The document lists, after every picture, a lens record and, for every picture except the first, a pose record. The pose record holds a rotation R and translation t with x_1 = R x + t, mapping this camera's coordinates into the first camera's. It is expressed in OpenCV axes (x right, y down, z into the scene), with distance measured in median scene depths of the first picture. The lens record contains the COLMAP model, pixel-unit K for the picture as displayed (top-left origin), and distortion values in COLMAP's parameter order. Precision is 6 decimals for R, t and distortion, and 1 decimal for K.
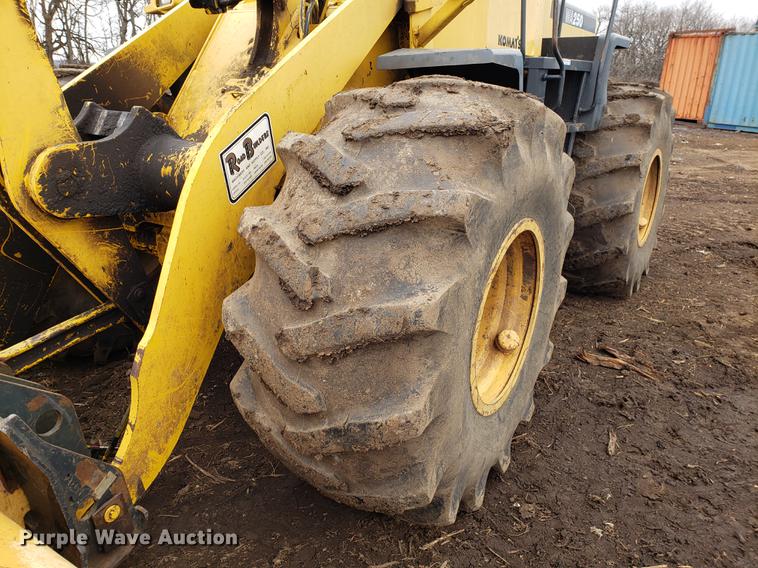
lens RADIAL K [[598.9, 0, 359.3], [0, 598.9, 291.0], [0, 0, 1]] dist [0.038406, -0.048227]
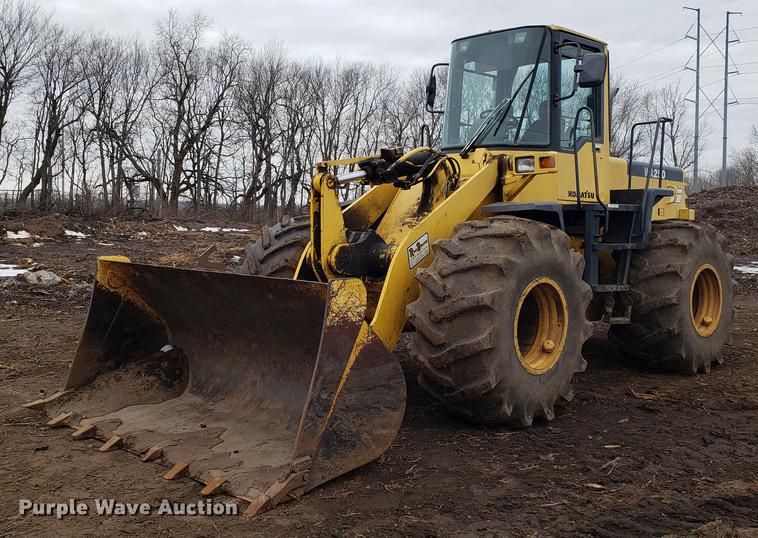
lens RADIAL K [[829.7, 0, 351.3], [0, 829.7, 251.6], [0, 0, 1]] dist [0.082751, 0.000000]
pose [[0.976371, 0.000789, -0.216097, 0.249162], [-0.064661, 0.955245, -0.288663, 0.718218], [0.206198, 0.295816, 0.932725, -2.012215]]
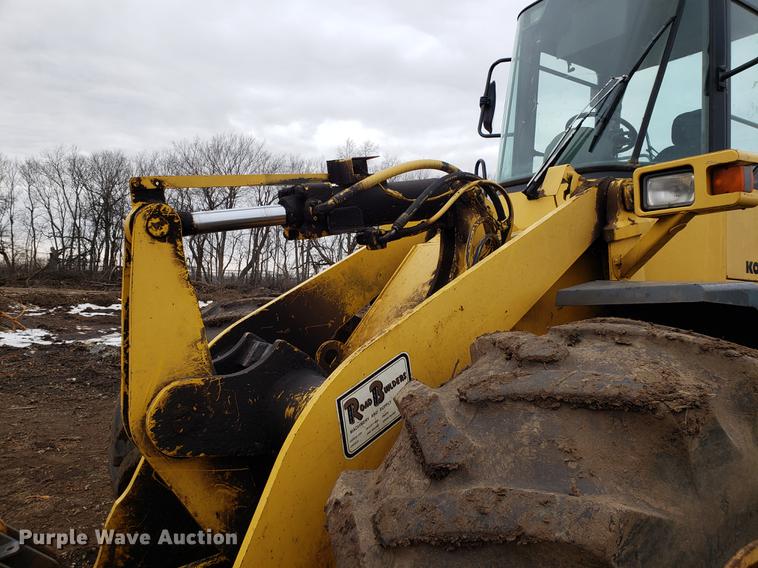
lens RADIAL K [[598.9, 0, 373.0], [0, 598.9, 277.4], [0, 0, 1]] dist [0.038406, -0.048227]
pose [[0.918142, -0.001301, -0.396248, 0.155191], [-0.141604, 0.932884, -0.331172, -0.111773], [0.370085, 0.360174, 0.856336, 0.215761]]
